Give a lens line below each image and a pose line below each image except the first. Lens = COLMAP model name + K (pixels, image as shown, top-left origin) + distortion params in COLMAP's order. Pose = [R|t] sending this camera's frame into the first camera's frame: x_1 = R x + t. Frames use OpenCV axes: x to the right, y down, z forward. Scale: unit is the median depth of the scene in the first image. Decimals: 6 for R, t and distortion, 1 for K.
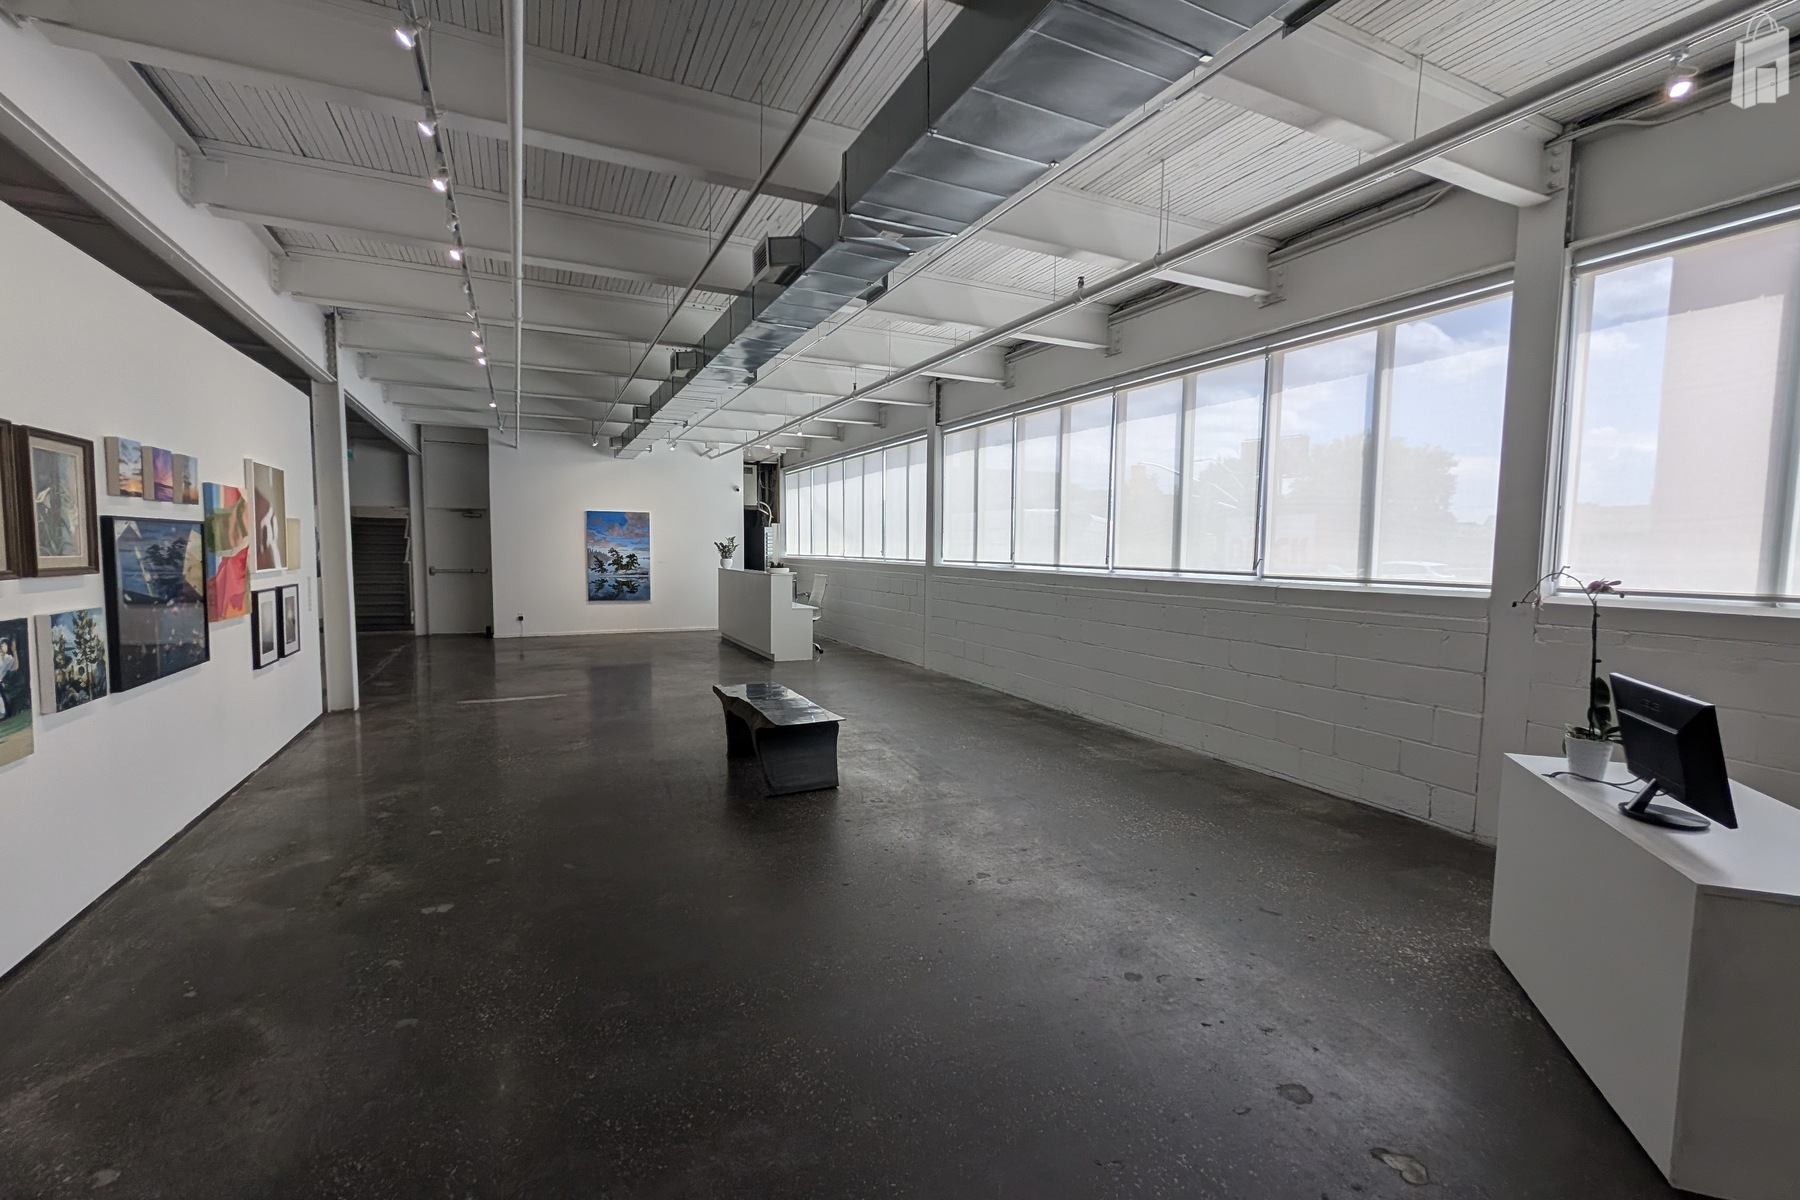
lens RADIAL K [[775.2, 0, 903.0], [0, 775.2, 609.1], [0, 0, 1]] dist [0.000049, -0.000092]
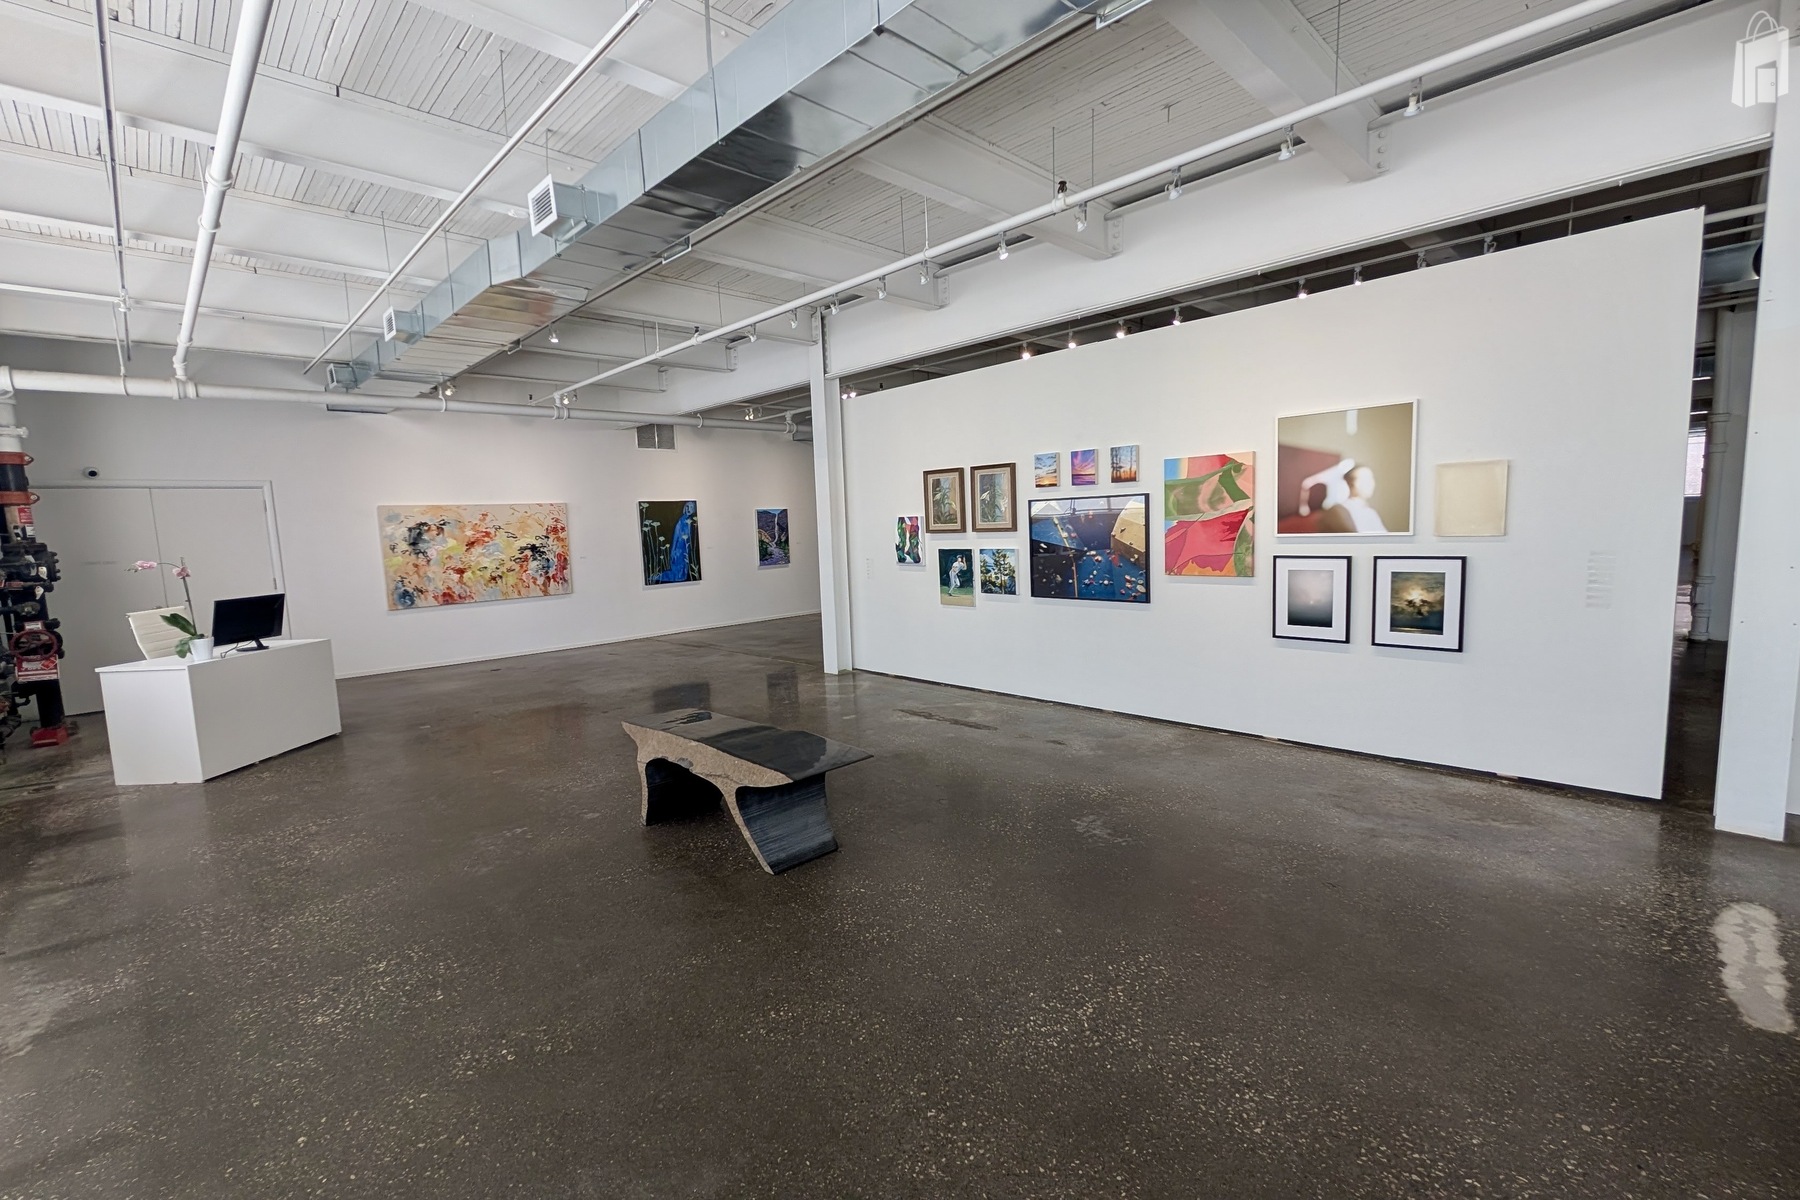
lens RADIAL K [[775.2, 0, 903.0], [0, 775.2, 609.1], [0, 0, 1]] dist [0.000049, -0.000092]
pose [[-0.948595, 0.062462, -0.310268, -0.071932], [0.004285, 0.982777, 0.184746, -0.095139], [0.316464, 0.173919, -0.932525, 1.223771]]
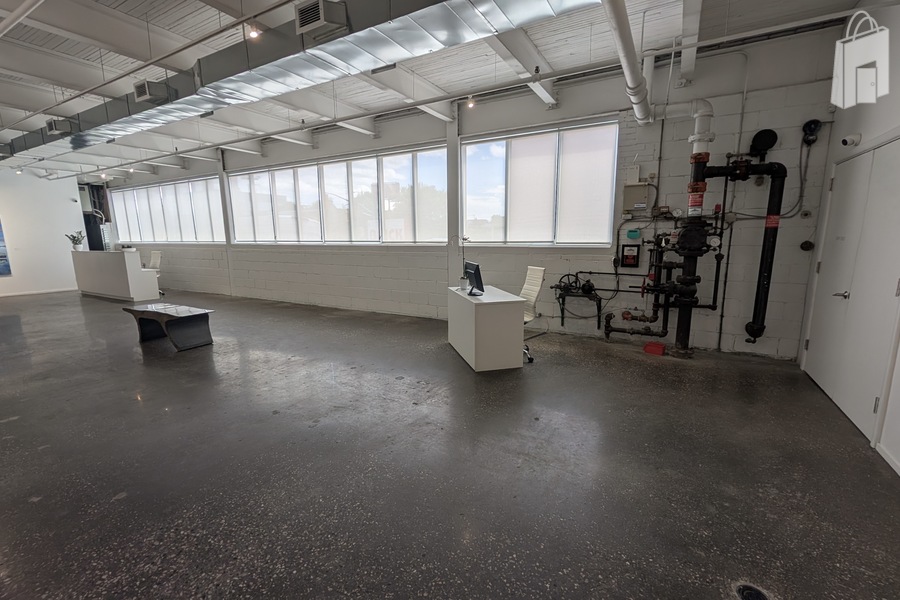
lens RADIAL K [[387.6, 0, 451.5], [0, 387.6, 304.6], [0, 0, 1]] dist [0.000049, -0.000092]
pose [[0.824208, -0.117674, 0.553927, -0.084672], [0.063137, 0.991168, 0.116616, 0.023842], [-0.562757, -0.061143, 0.824358, -0.199086]]
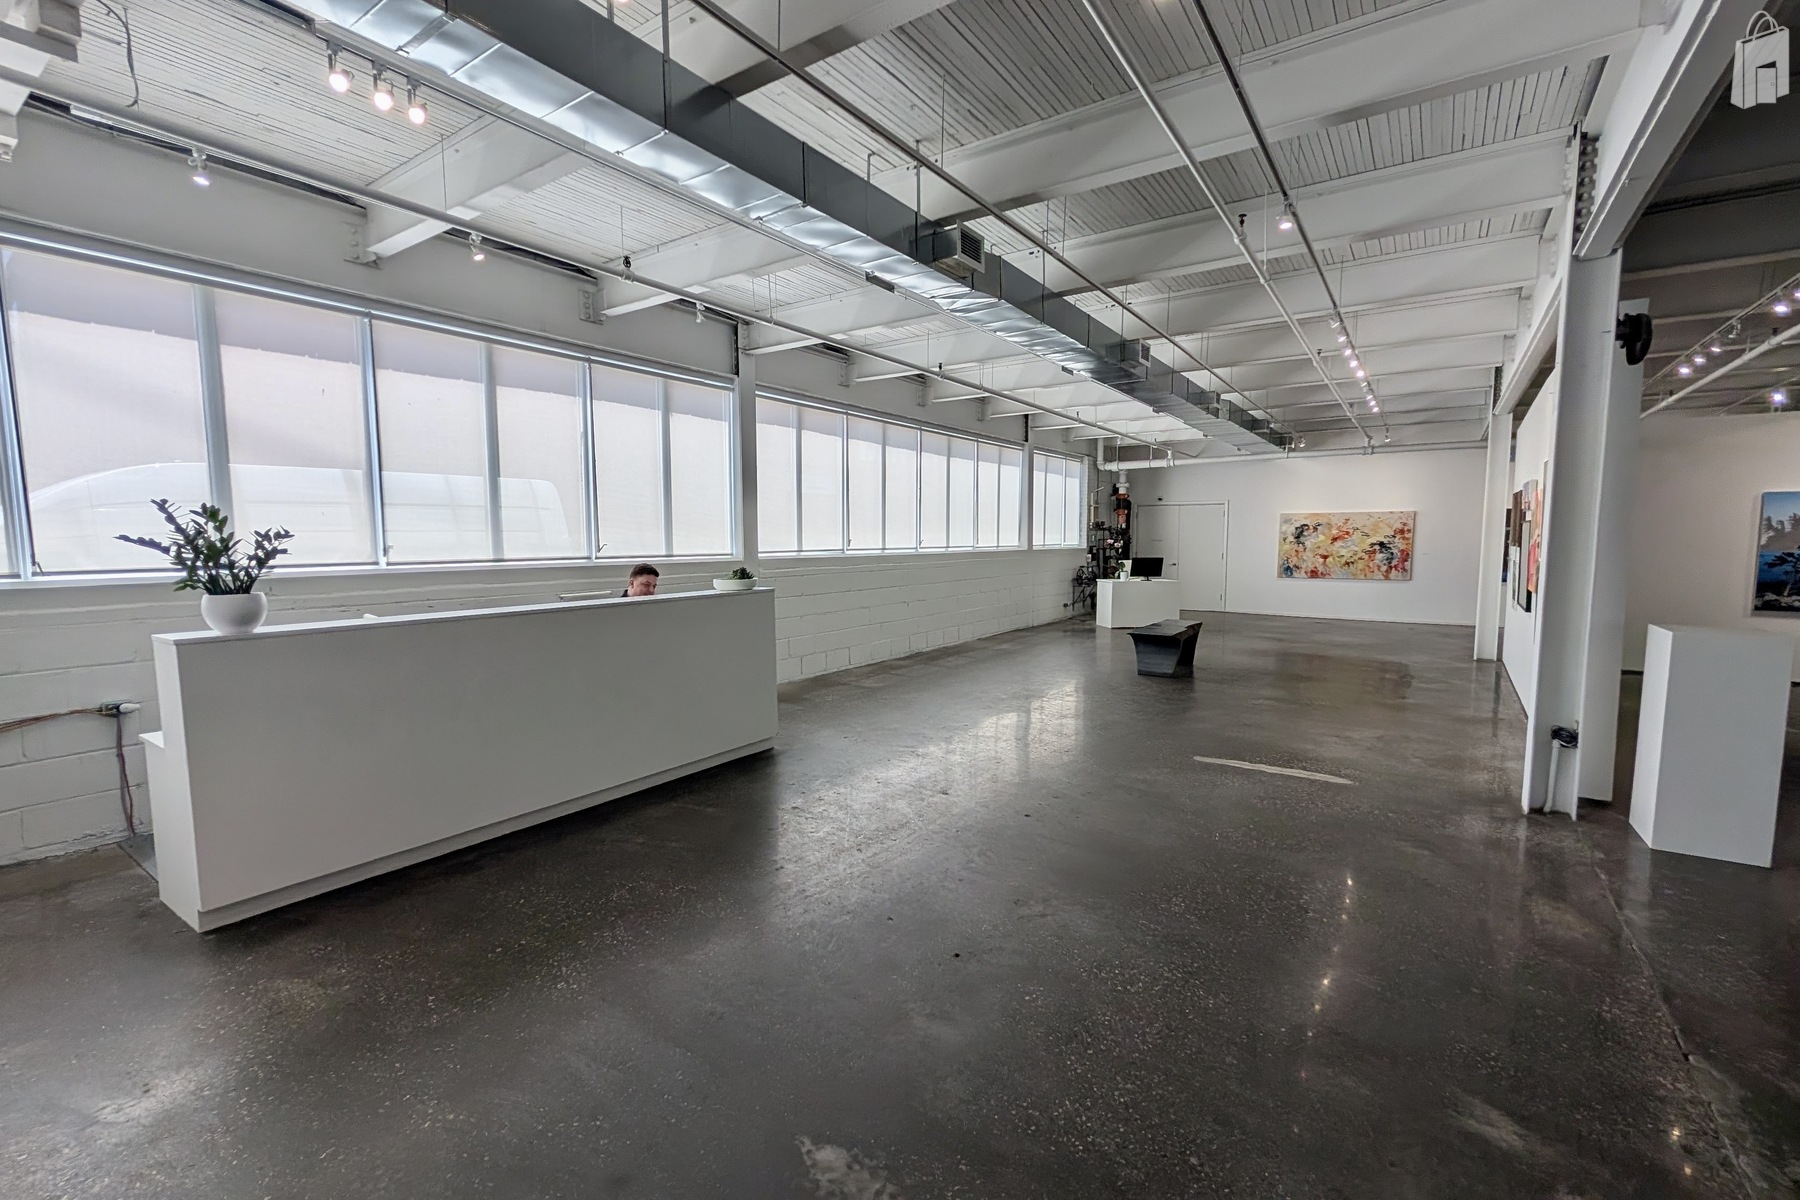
lens RADIAL K [[775.2, 0, 903.0], [0, 775.2, 609.1], [0, 0, 1]] dist [0.000049, -0.000092]
pose [[-0.498522, -0.092055, 0.861976, -0.928588], [0.067902, 0.987144, 0.144694, -0.145252], [-0.864214, 0.130662, -0.485862, 1.649674]]
